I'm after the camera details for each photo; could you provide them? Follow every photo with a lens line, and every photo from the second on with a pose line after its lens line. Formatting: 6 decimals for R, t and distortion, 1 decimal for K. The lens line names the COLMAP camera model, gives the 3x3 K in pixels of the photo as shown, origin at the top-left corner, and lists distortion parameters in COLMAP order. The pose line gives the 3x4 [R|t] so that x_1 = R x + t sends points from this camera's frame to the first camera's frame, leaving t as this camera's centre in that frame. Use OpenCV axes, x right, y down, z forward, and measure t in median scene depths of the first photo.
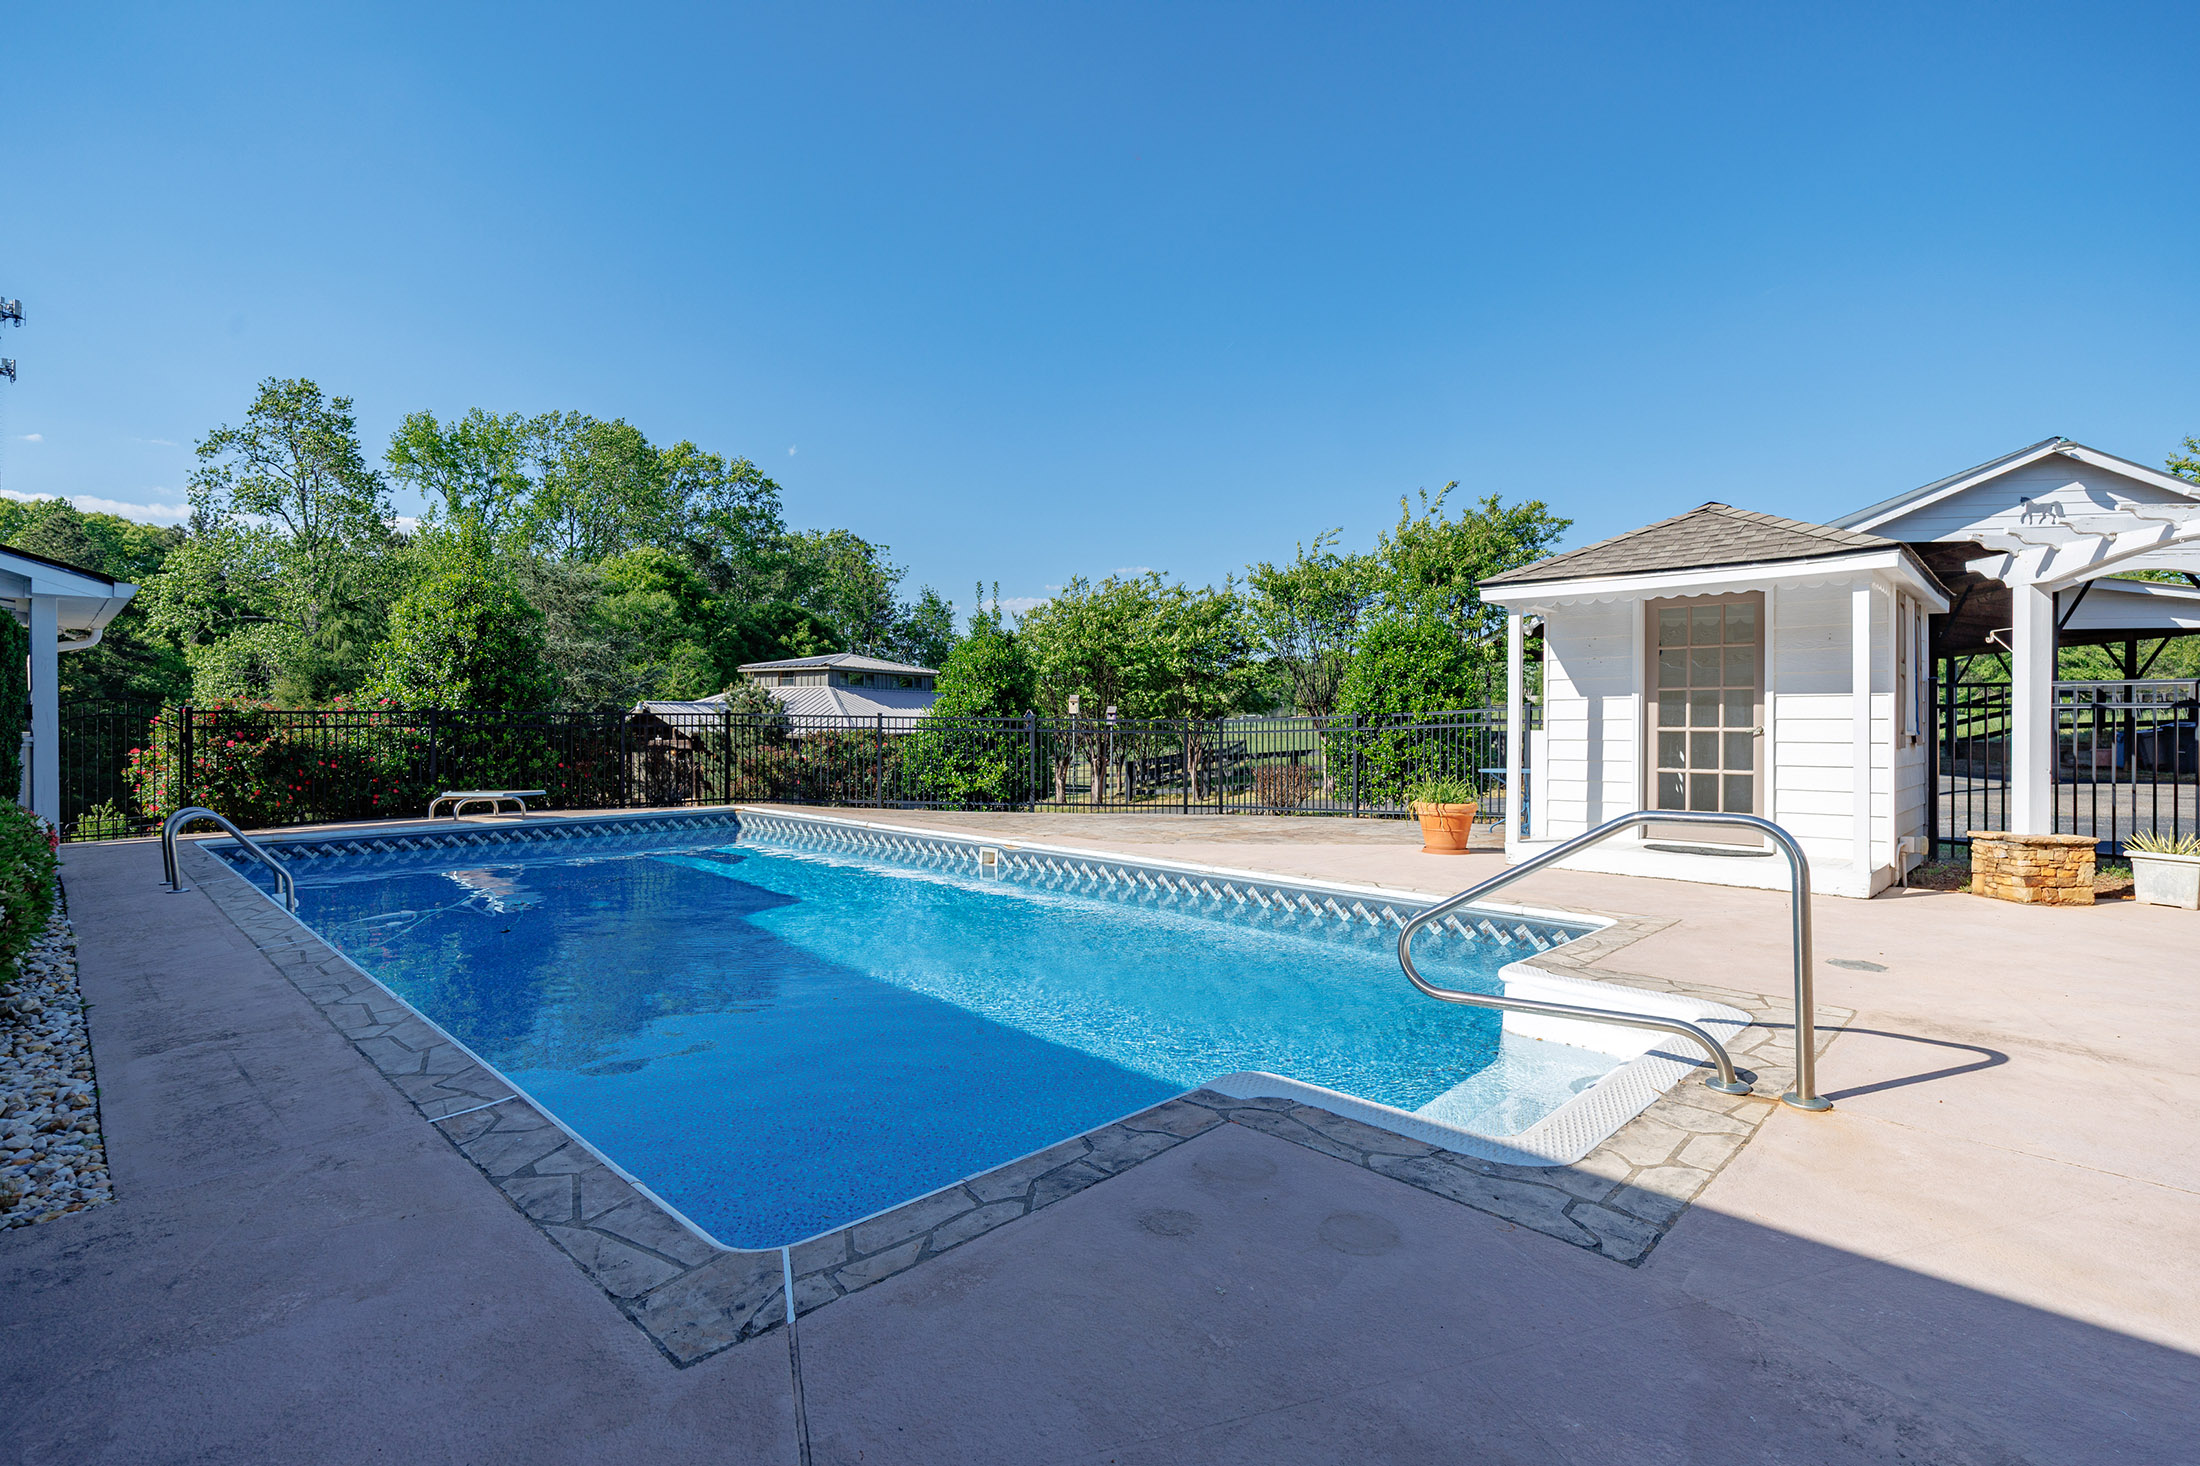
lens RADIAL K [[1043.9, 0, 1100.7], [0, 1043.9, 729.3], [0, 0, 1]] dist [0.005876, 0.000374]
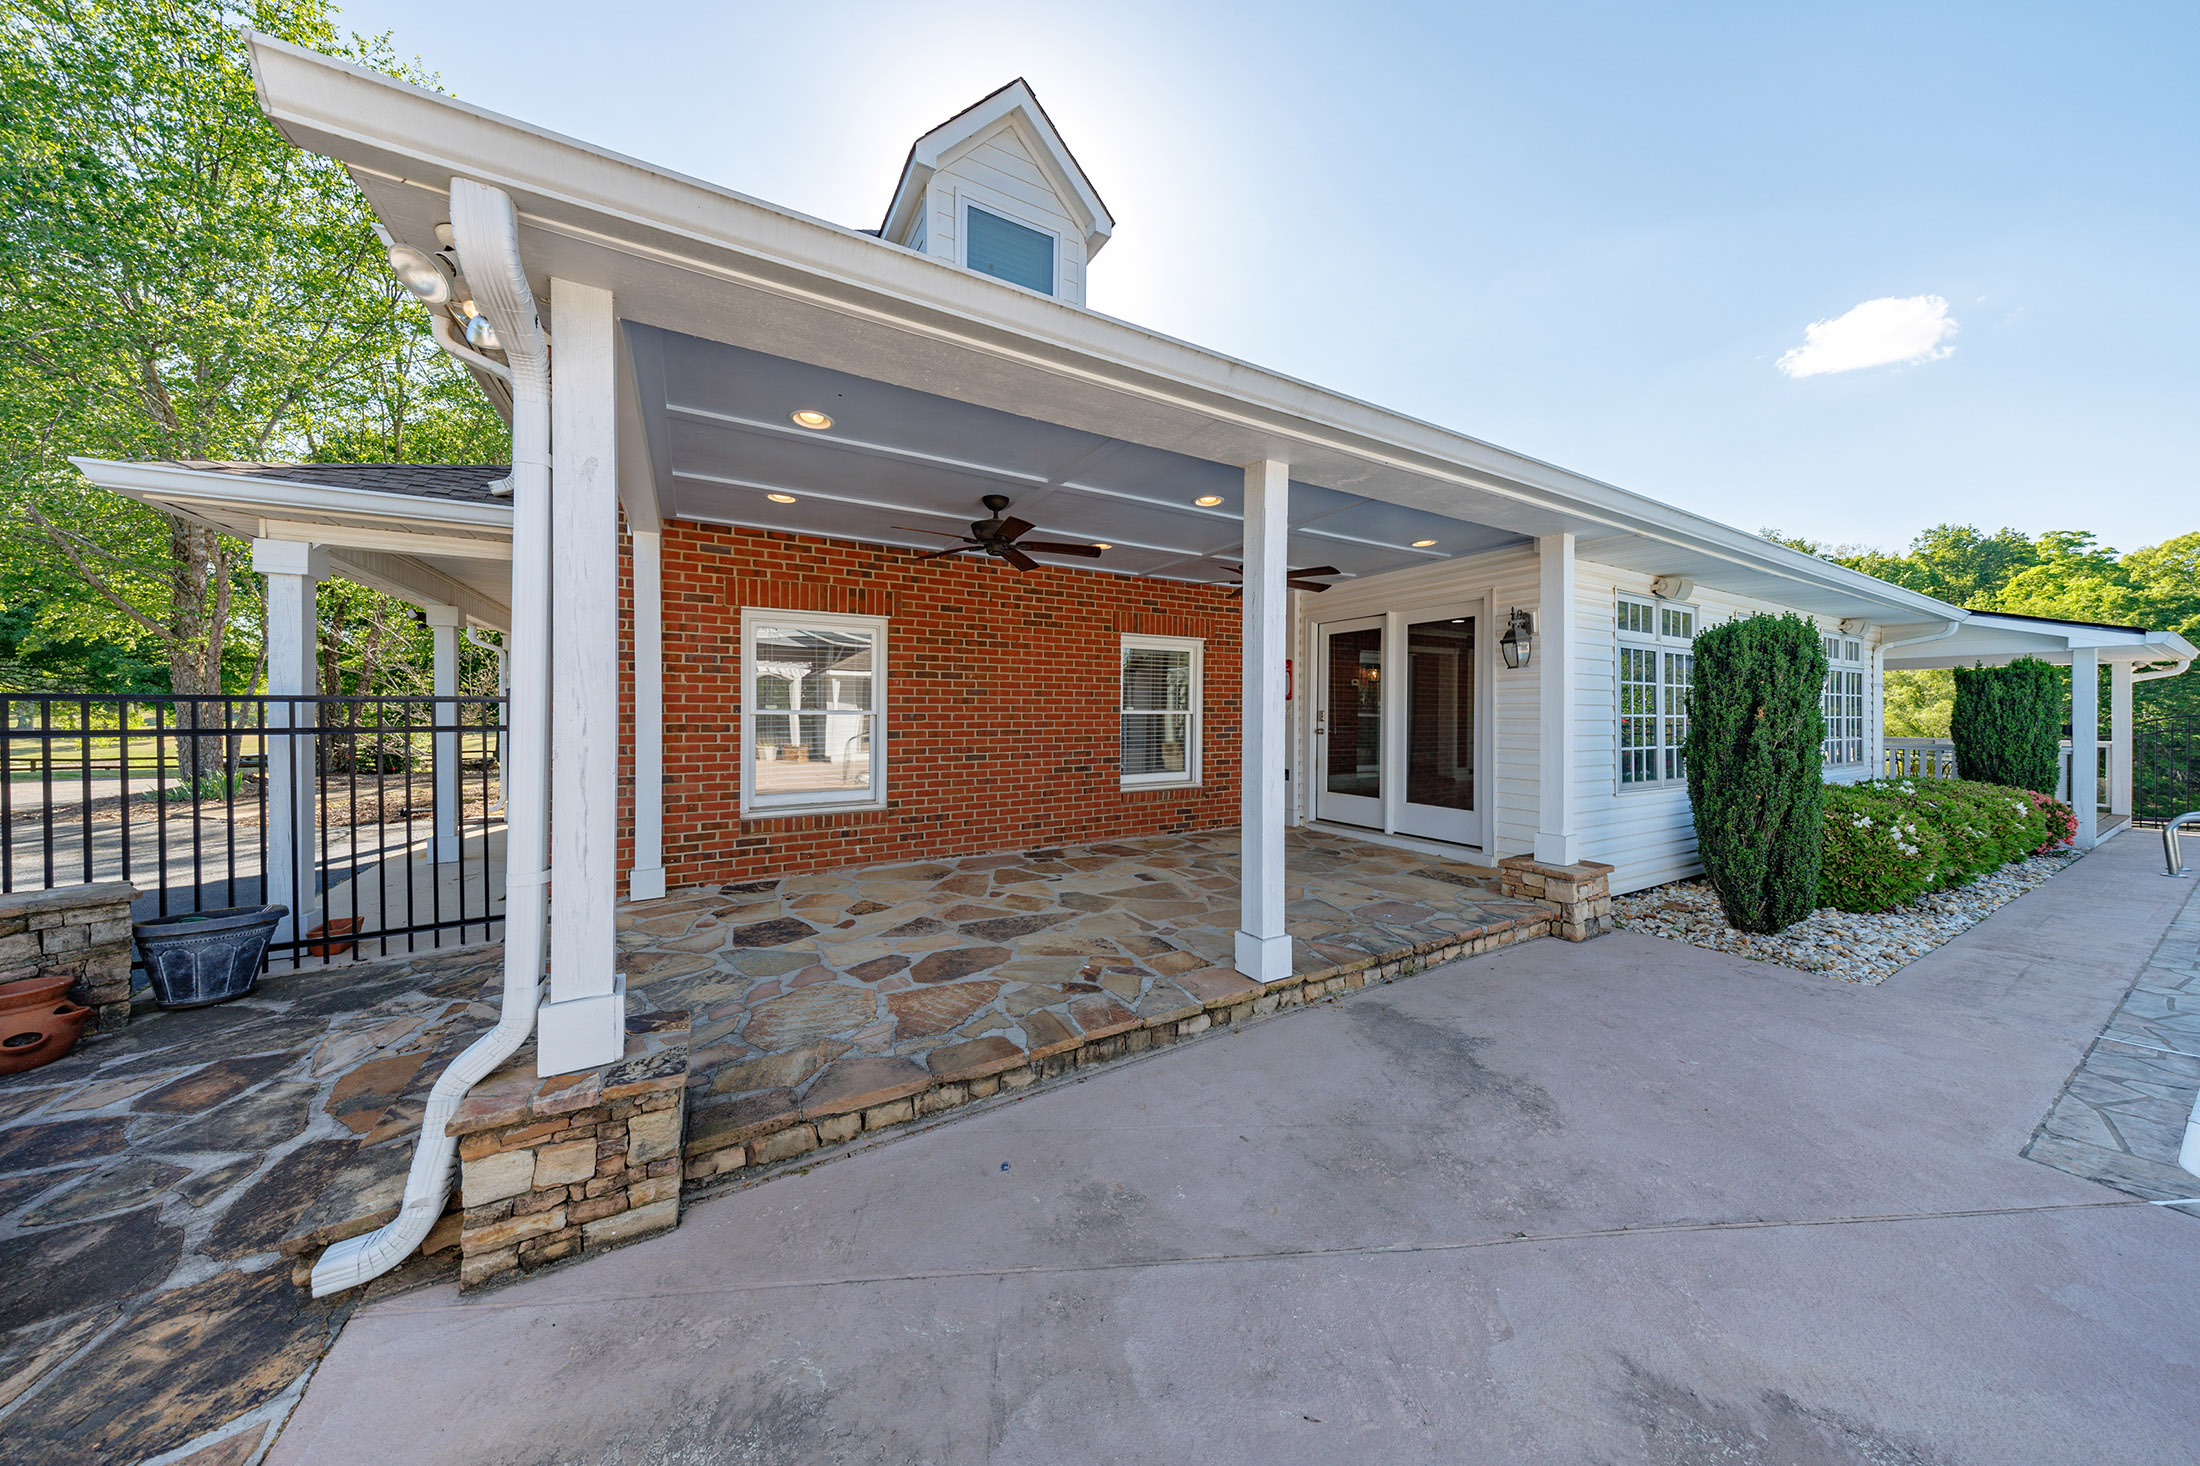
lens RADIAL K [[680.3, 0, 1084.0], [0, 680.3, 718.4], [0, 0, 1]] dist [0.005274, -0.000104]
pose [[-0.277743, 0.007148, -0.960629, 0.126117], [-0.014375, 0.999829, 0.011596, -0.011765], [0.960548, 0.017030, -0.277593, -0.020690]]
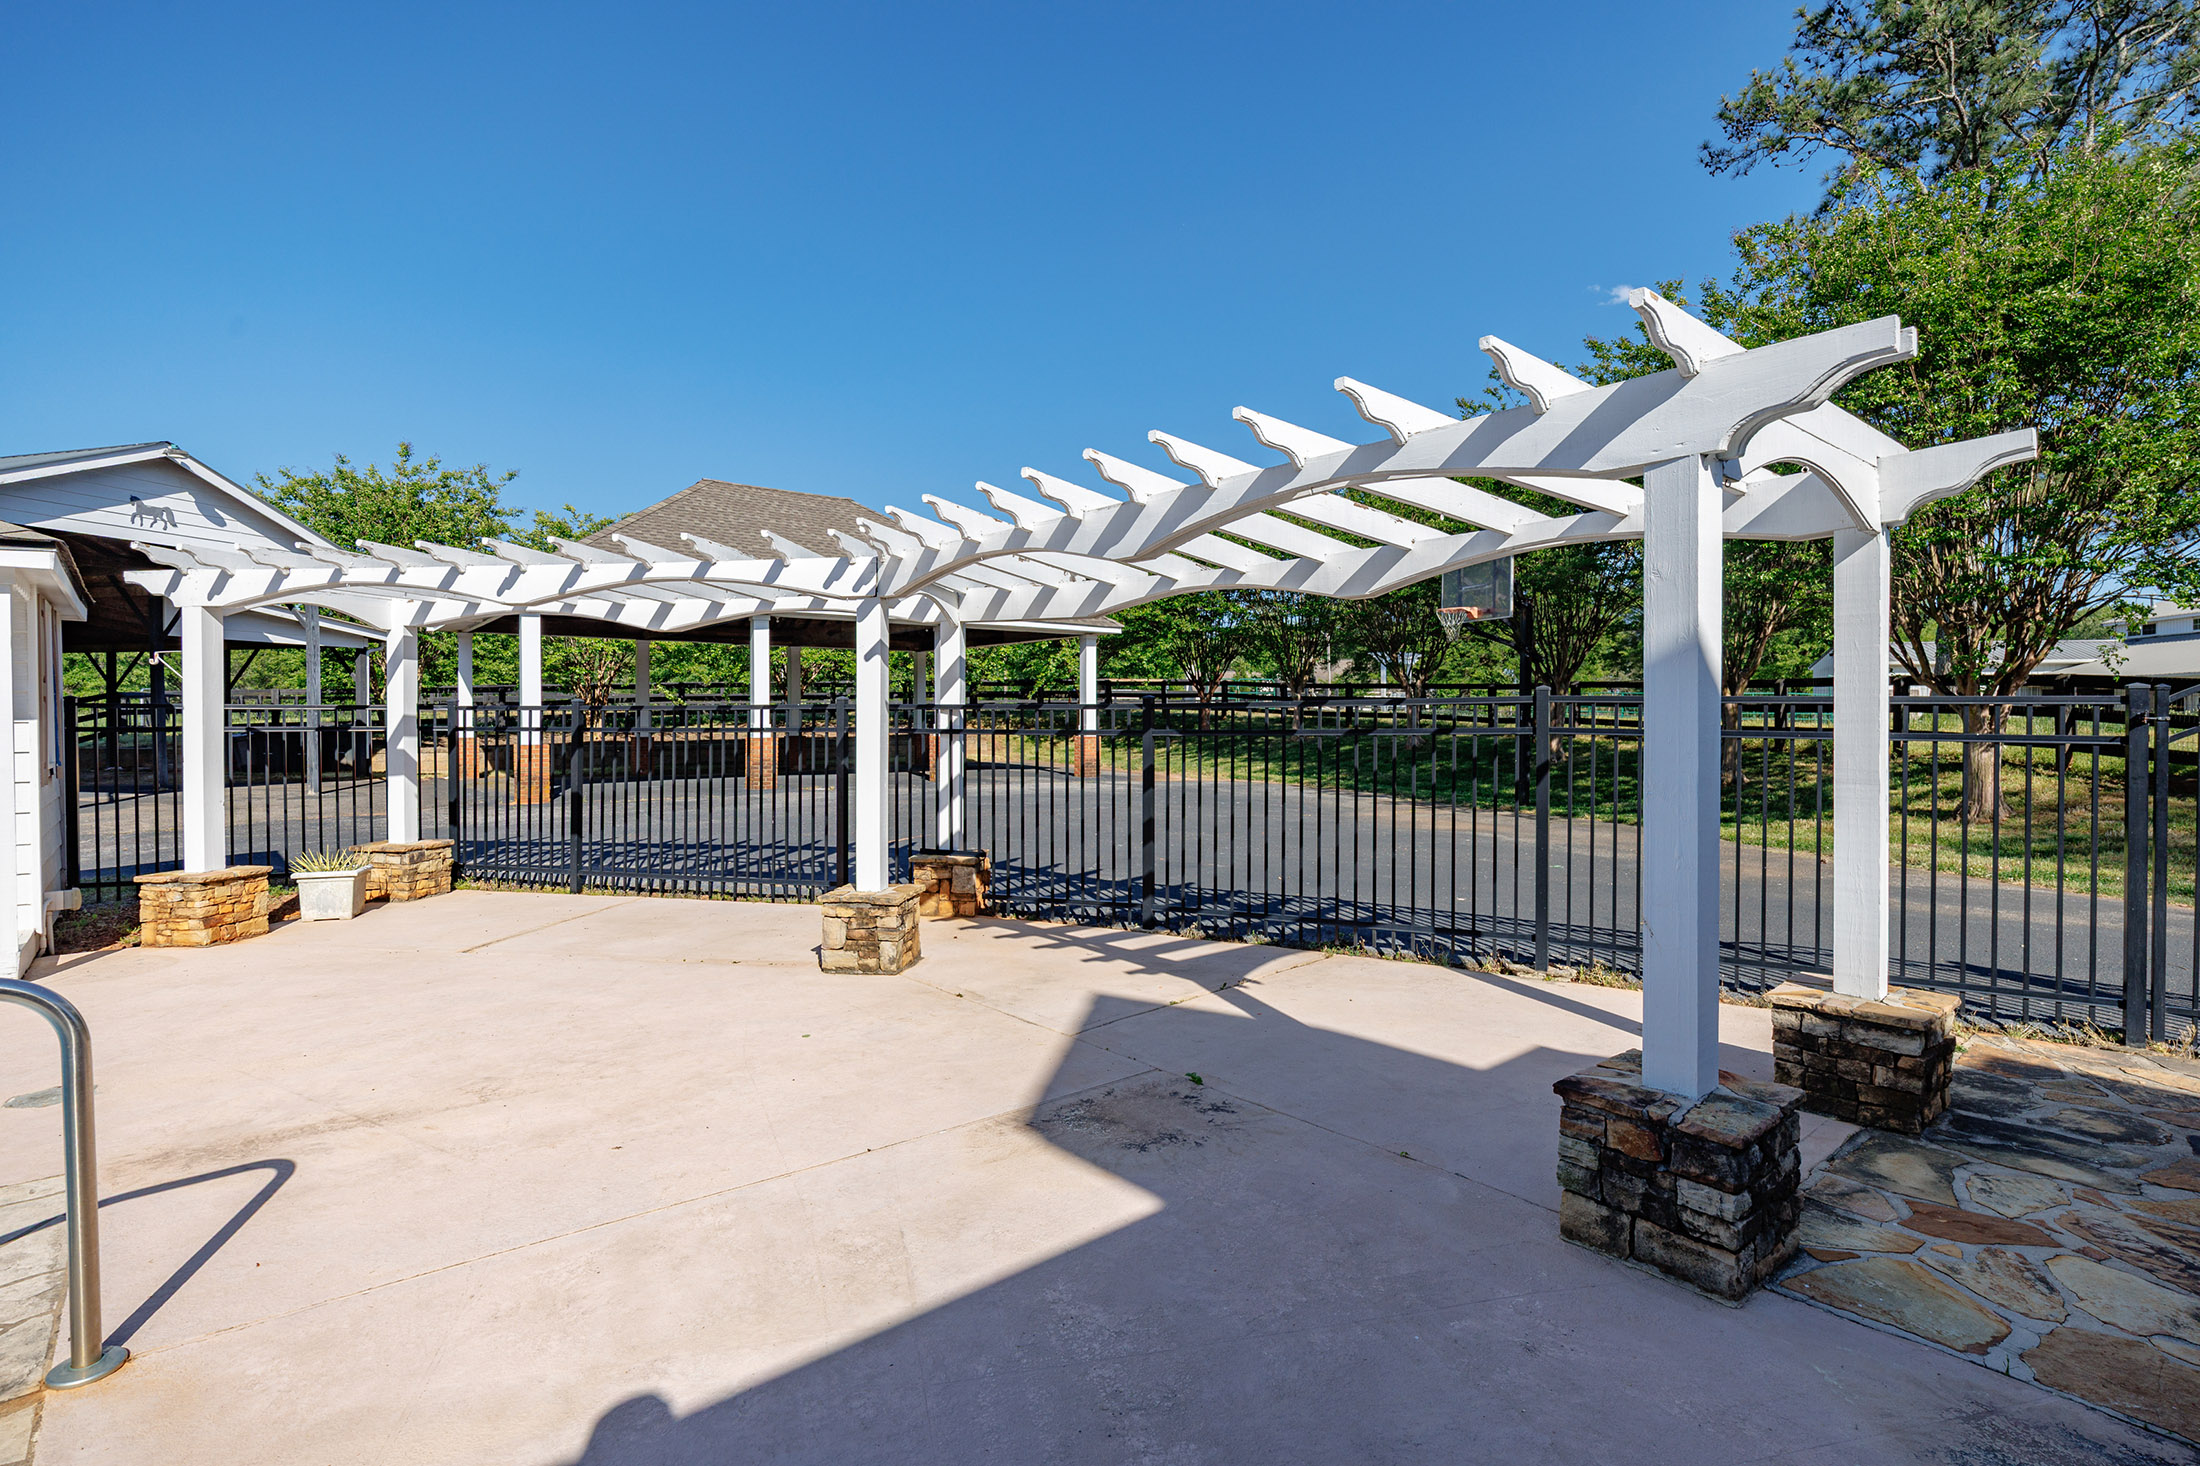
lens RADIAL K [[1043.9, 0, 1100.7], [0, 1043.9, 729.3], [0, 0, 1]] dist [0.005876, 0.000374]
pose [[0.085281, -0.013700, 0.996263, 0.007303], [0.010347, 0.999864, 0.012864, -0.013288], [-0.996303, 0.009212, 0.085411, 0.049283]]
